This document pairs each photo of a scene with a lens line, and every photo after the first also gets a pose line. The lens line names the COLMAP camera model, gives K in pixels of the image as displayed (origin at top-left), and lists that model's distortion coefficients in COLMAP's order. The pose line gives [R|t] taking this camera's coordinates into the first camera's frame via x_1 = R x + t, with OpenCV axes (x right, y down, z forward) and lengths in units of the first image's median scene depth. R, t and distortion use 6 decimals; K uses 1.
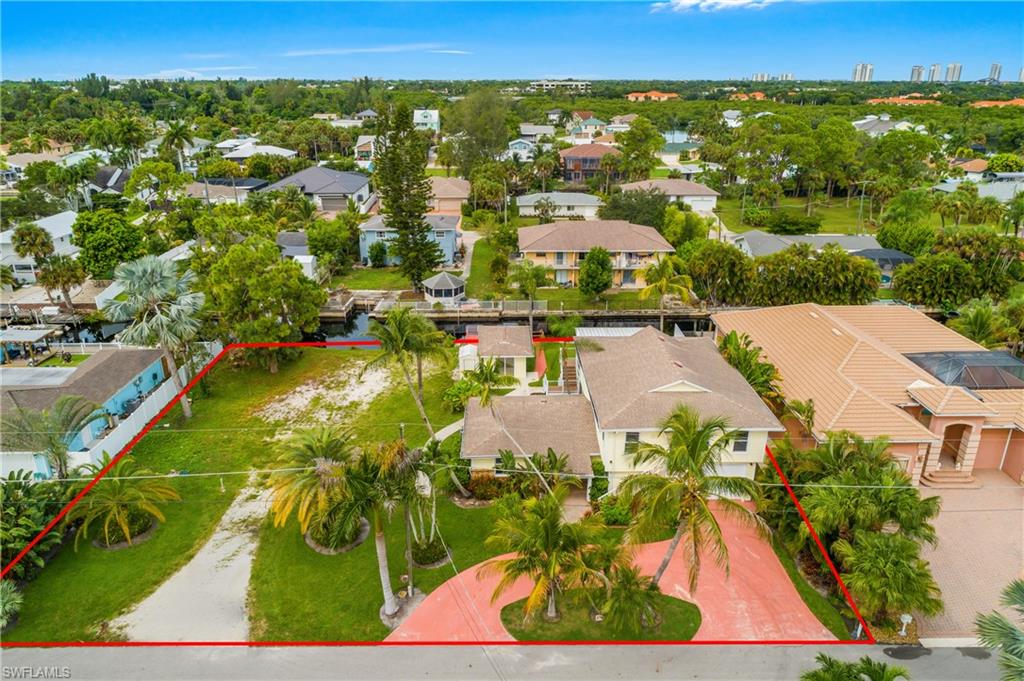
lens RADIAL K [[708.0, 0, 512.0], [0, 708.0, 340.5], [0, 0, 1]] dist [-0.000873, 0.002248]
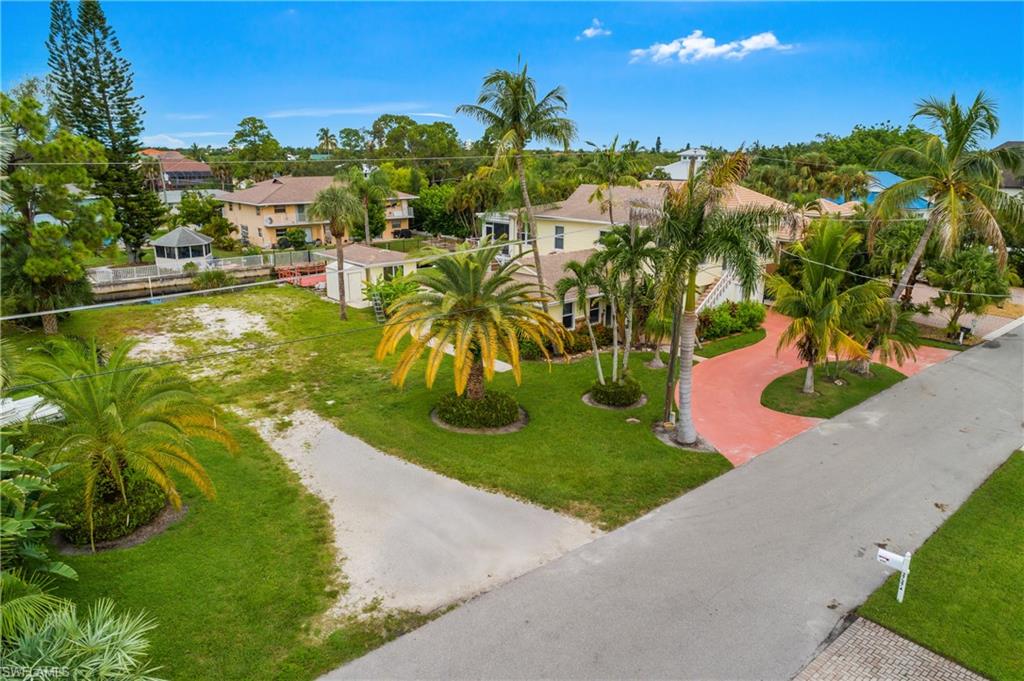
lens RADIAL K [[683.0, 0, 512.0], [0, 683.0, 340.5], [0, 0, 1]] dist [-0.006995, -0.000945]
pose [[0.764345, -0.165001, 0.623339, -0.532041], [0.220780, 0.975243, -0.012571, 0.192150], [-0.605833, 0.147229, 0.781851, 0.421017]]
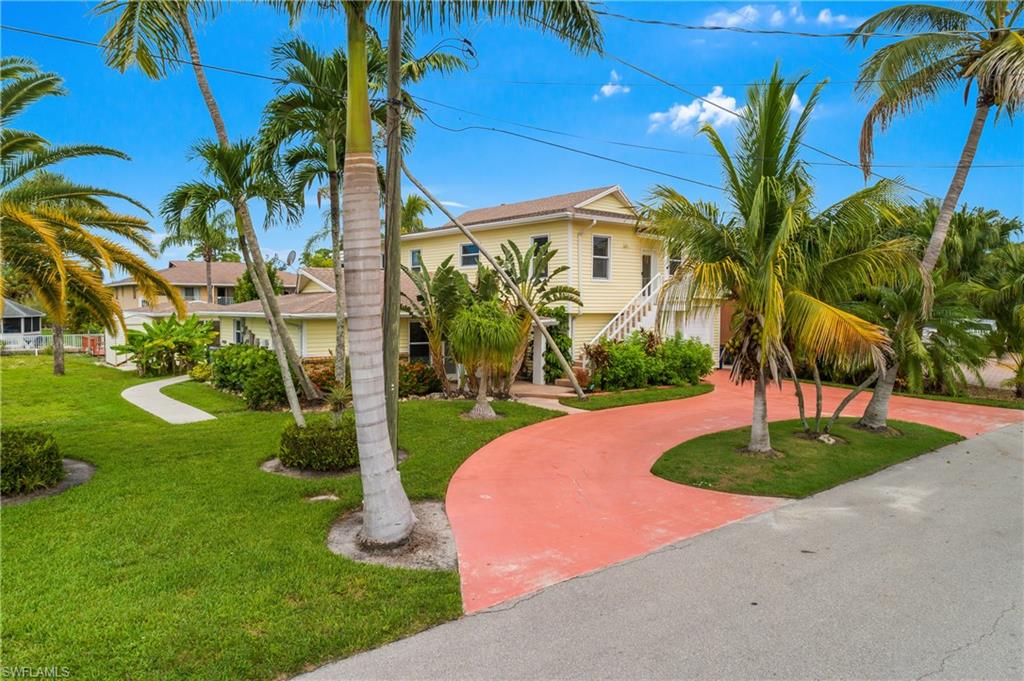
lens RADIAL K [[683.0, 0, 512.0], [0, 683.0, 340.5], [0, 0, 1]] dist [-0.006995, -0.000945]
pose [[0.777588, -0.029629, 0.628076, -0.215732], [0.215060, 0.951178, -0.221383, 0.284494], [-0.590853, 0.307218, 0.745996, 0.578215]]
